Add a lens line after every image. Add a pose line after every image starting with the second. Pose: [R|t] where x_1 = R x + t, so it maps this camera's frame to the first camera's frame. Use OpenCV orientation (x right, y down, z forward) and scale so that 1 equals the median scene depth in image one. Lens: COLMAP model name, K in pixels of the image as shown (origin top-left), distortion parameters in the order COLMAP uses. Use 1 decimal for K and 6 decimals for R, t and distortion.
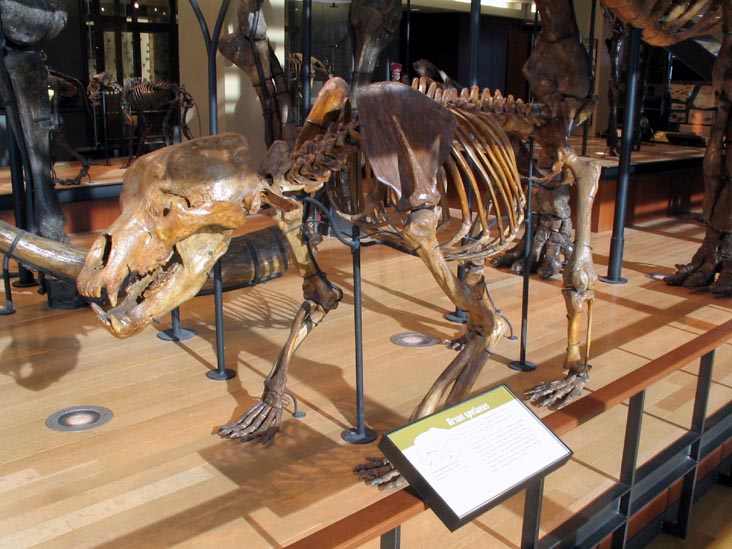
lens RADIAL K [[769.1, 0, 366.7], [0, 769.1, 293.0], [0, 0, 1]] dist [-0.175949, 0.153836]
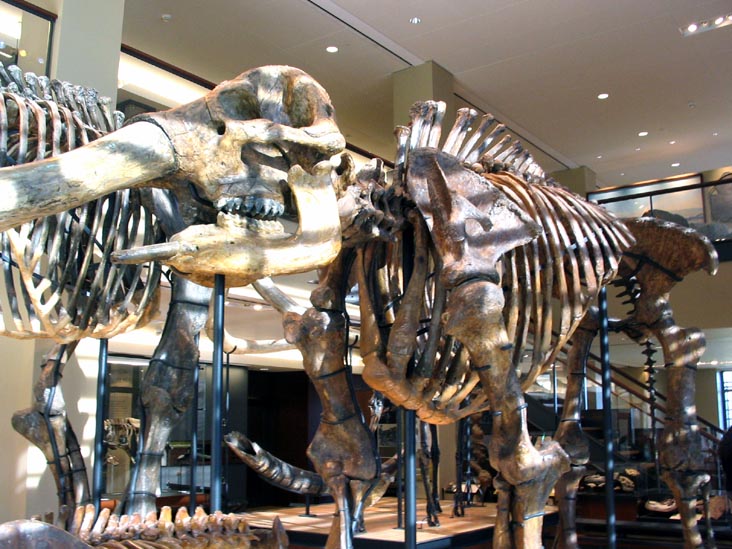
lens RADIAL K [[769.1, 0, 366.7], [0, 769.1, 293.0], [0, 0, 1]] dist [-0.175949, 0.153836]
pose [[0.990951, 0.001933, 0.134214, 0.154453], [0.055235, 0.905441, -0.420863, -0.067683], [-0.122336, 0.424467, 0.897141, 0.034709]]
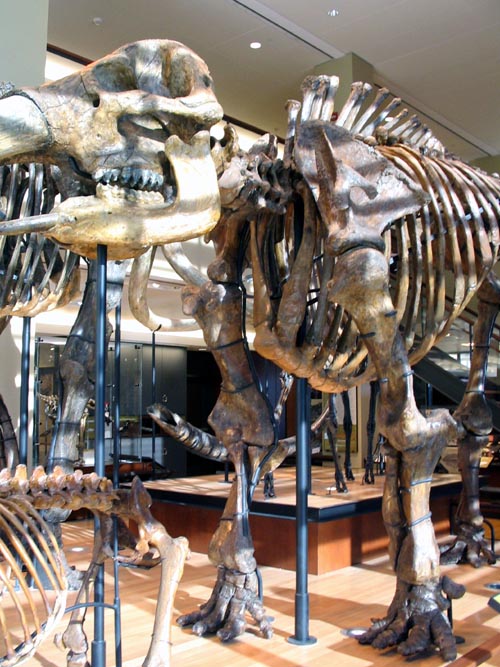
lens RADIAL K [[700.8, 0, 250.0], [0, 700.8, 333.5], [0, 0, 1]] dist [-0.175949, 0.153836]
pose [[0.999082, -0.017471, 0.039109, 0.232630], [0.030412, 0.932290, -0.360432, -0.067439], [-0.030164, 0.361290, 0.931965, 0.092011]]
